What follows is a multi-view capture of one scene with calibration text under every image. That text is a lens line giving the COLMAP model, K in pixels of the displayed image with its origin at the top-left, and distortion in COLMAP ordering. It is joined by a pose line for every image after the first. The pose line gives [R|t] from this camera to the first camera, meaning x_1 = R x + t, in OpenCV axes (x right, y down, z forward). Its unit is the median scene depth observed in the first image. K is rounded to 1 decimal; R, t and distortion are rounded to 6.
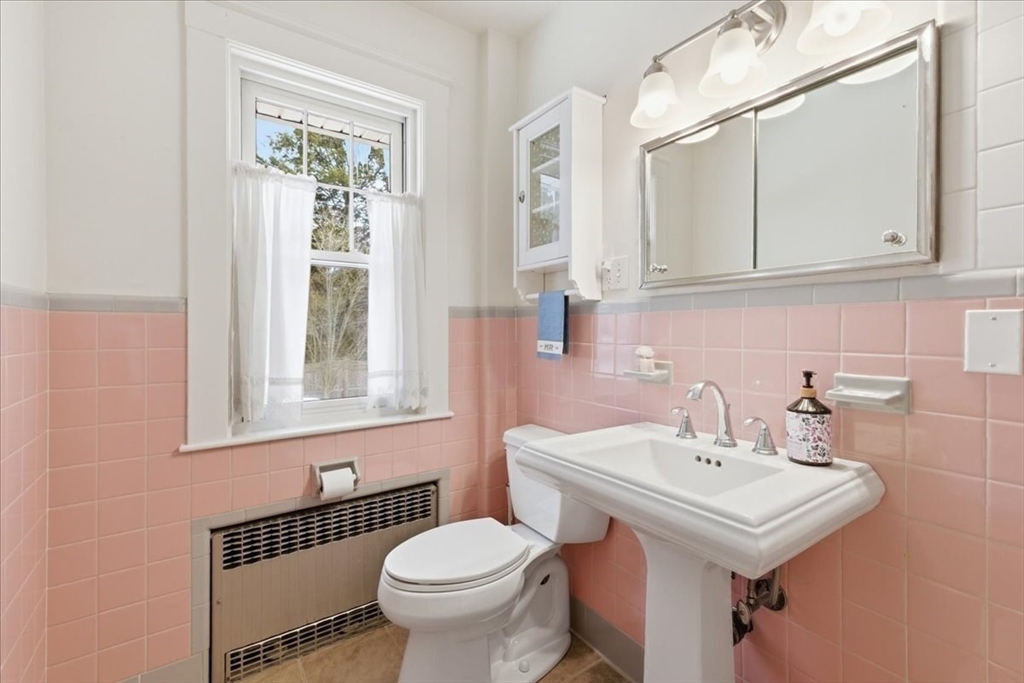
lens RADIAL K [[445.6, 0, 513.9], [0, 445.6, 330.4], [0, 0, 1]] dist [0.007587, -0.000018]
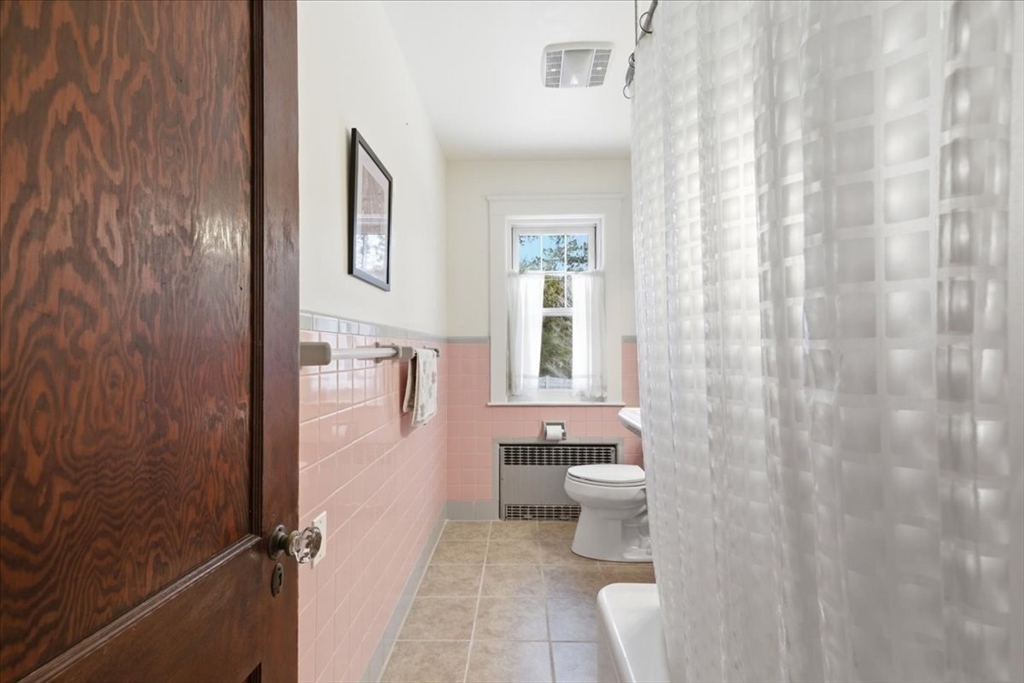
lens RADIAL K [[441.3, 0, 505.7], [0, 441.3, 342.1], [0, 0, 1]] dist [0.002874, -0.000322]
pose [[0.805113, -0.010906, -0.593021, 0.547884], [-0.001007, 0.999804, -0.019754, -0.000272], [0.593120, 0.016501, 0.804945, -0.624299]]
